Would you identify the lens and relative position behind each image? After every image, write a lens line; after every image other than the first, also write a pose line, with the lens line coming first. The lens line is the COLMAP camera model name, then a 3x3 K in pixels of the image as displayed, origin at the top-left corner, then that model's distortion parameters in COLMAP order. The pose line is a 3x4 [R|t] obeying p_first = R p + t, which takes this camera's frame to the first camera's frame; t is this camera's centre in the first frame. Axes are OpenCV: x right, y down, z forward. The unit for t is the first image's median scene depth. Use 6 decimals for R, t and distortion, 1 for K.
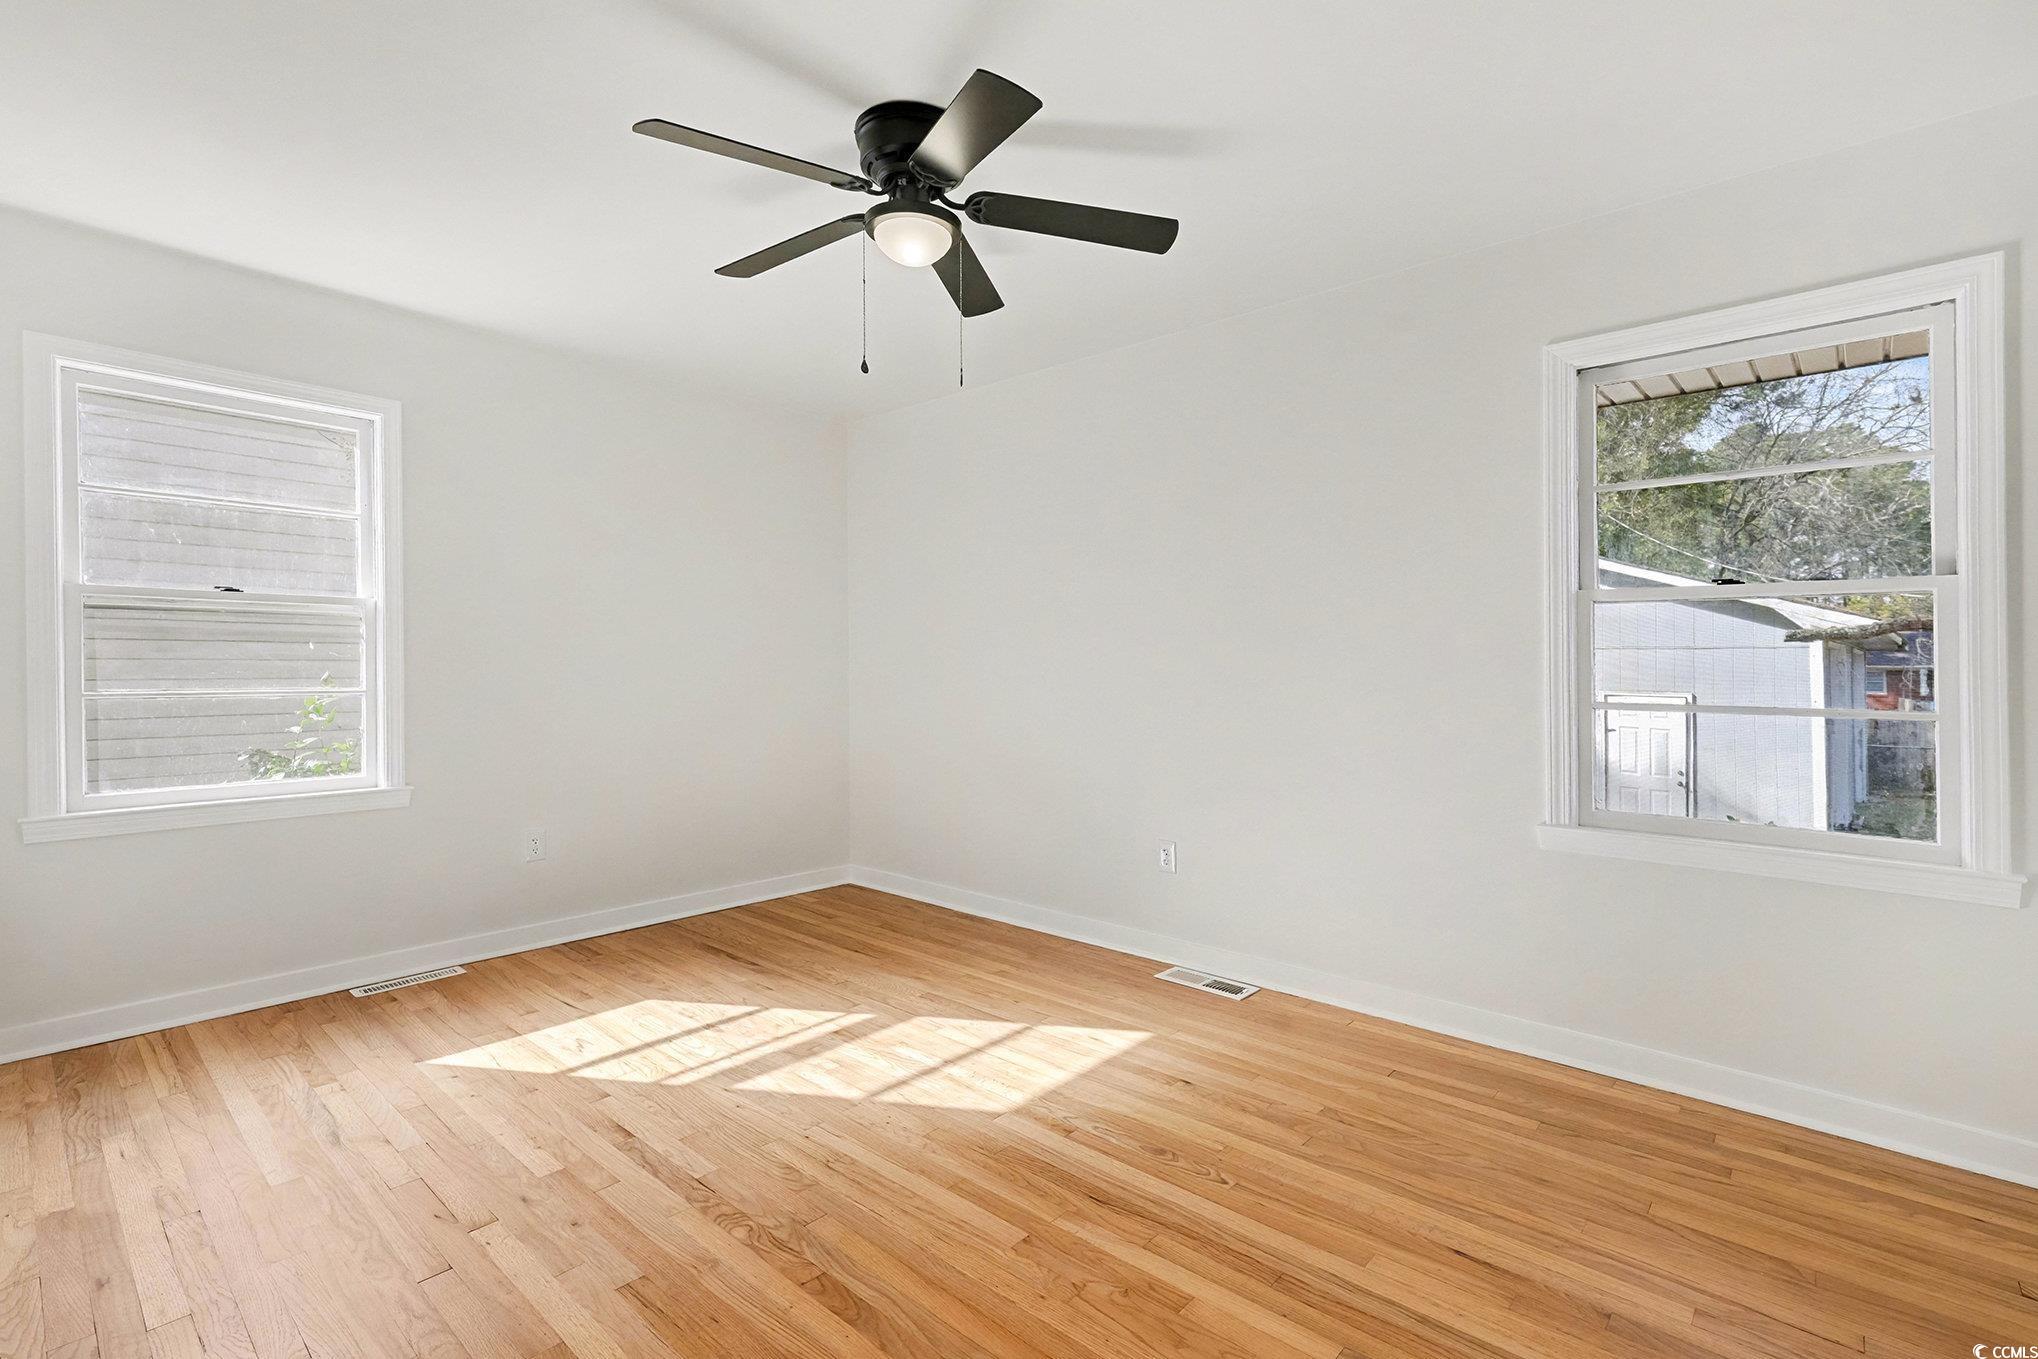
lens RADIAL K [[928.7, 0, 1019.0], [0, 928.7, 679.5], [0, 0, 1]] dist [0.002665, 0.000198]
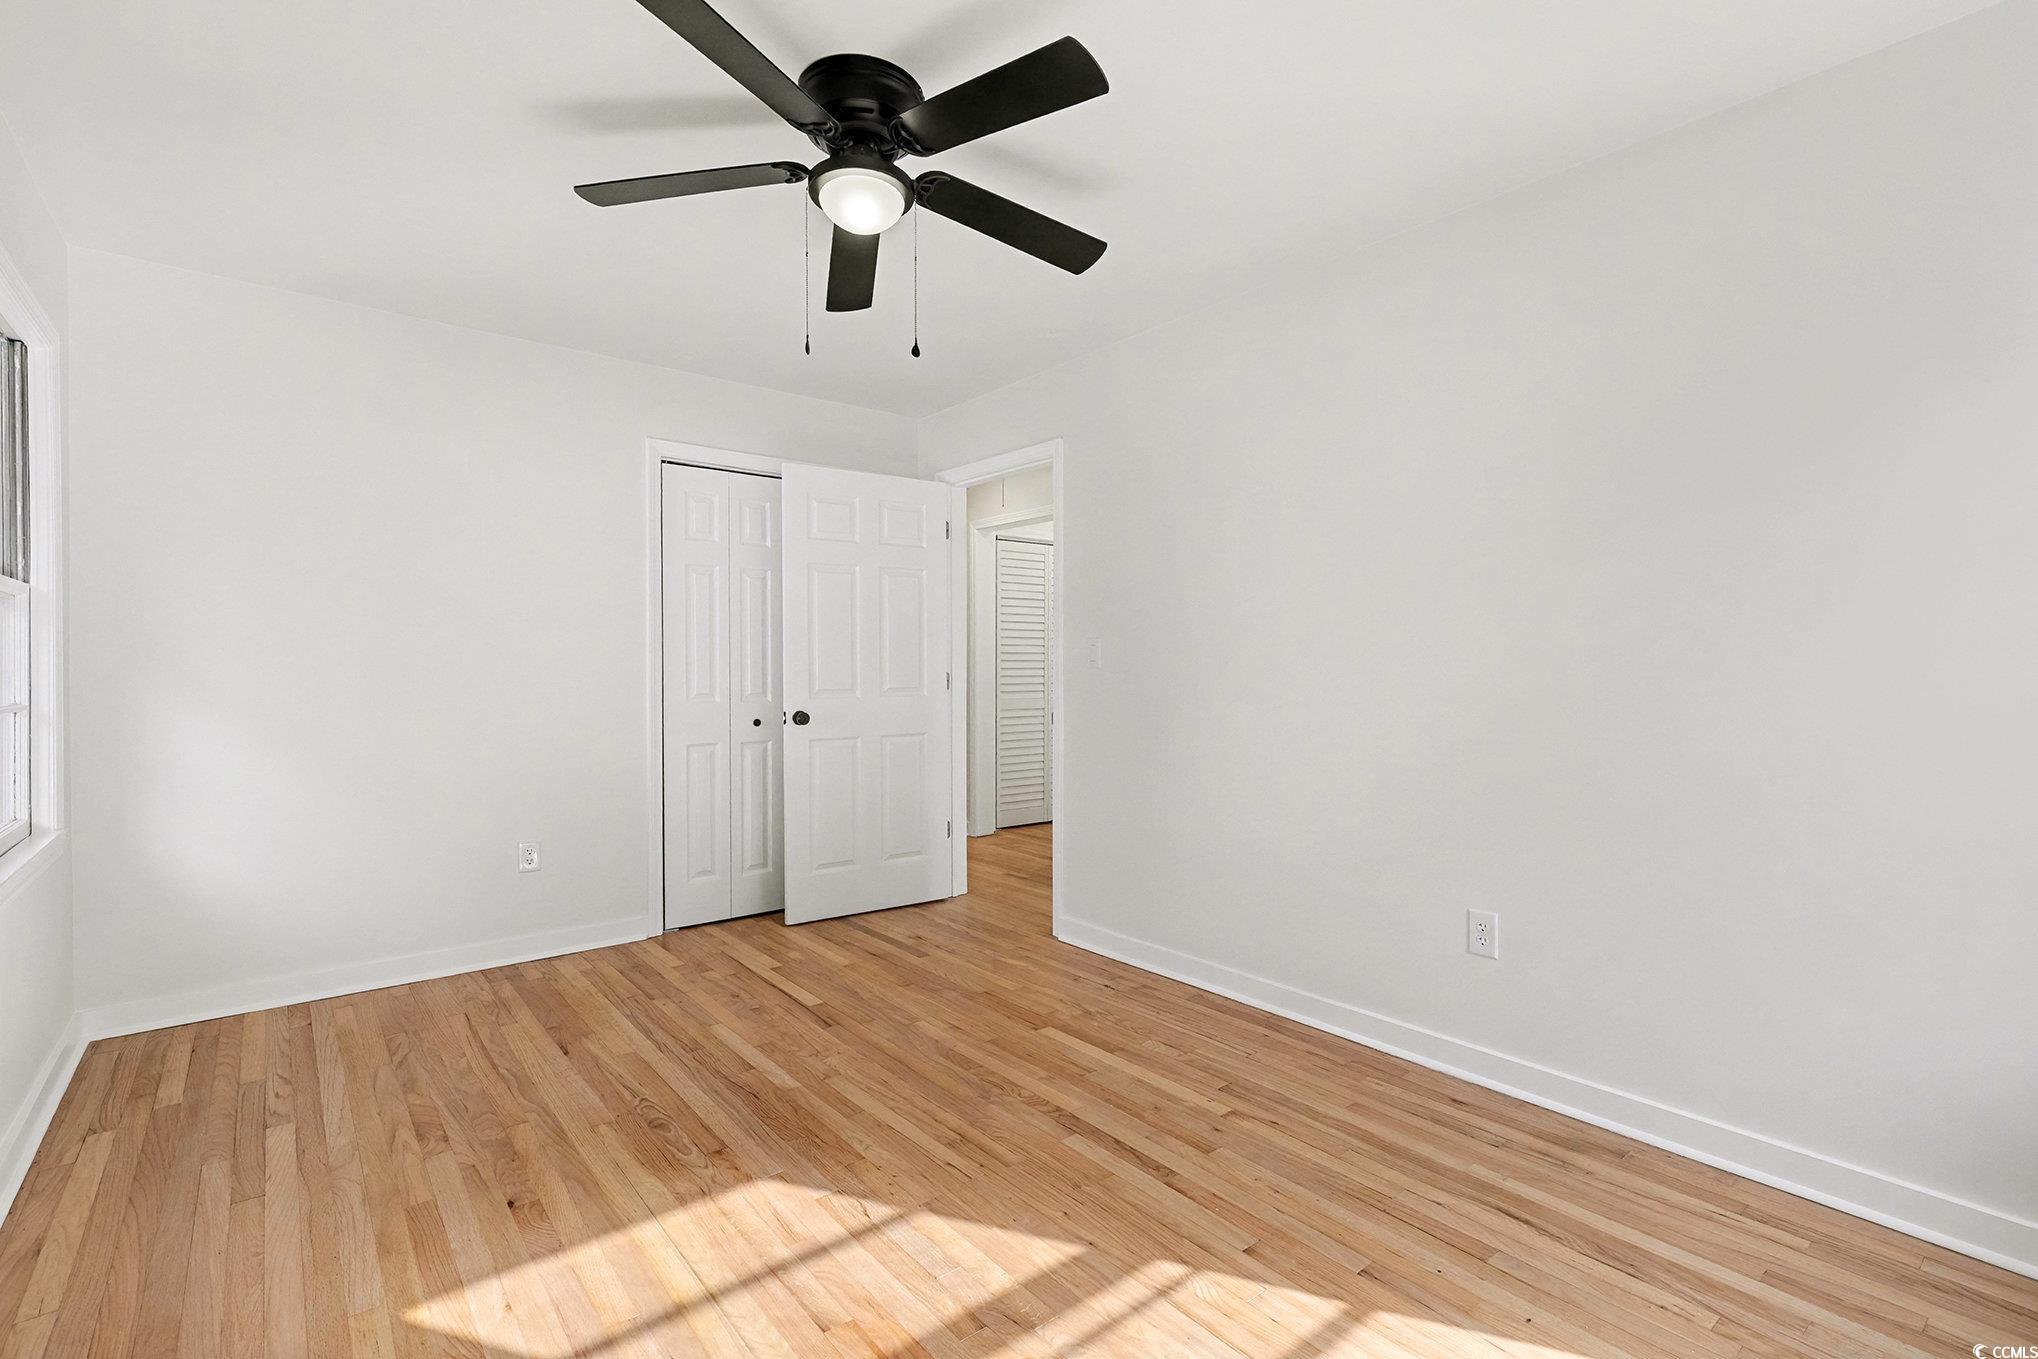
lens RADIAL K [[928.7, 0, 1019.0], [0, 928.7, 679.5], [0, 0, 1]] dist [0.002665, 0.000198]
pose [[-0.986346, 0.000853, 0.164684, -0.394442], [0.004401, 0.999766, 0.021180, -0.025406], [-0.164627, 0.021616, -0.986119, 1.789704]]
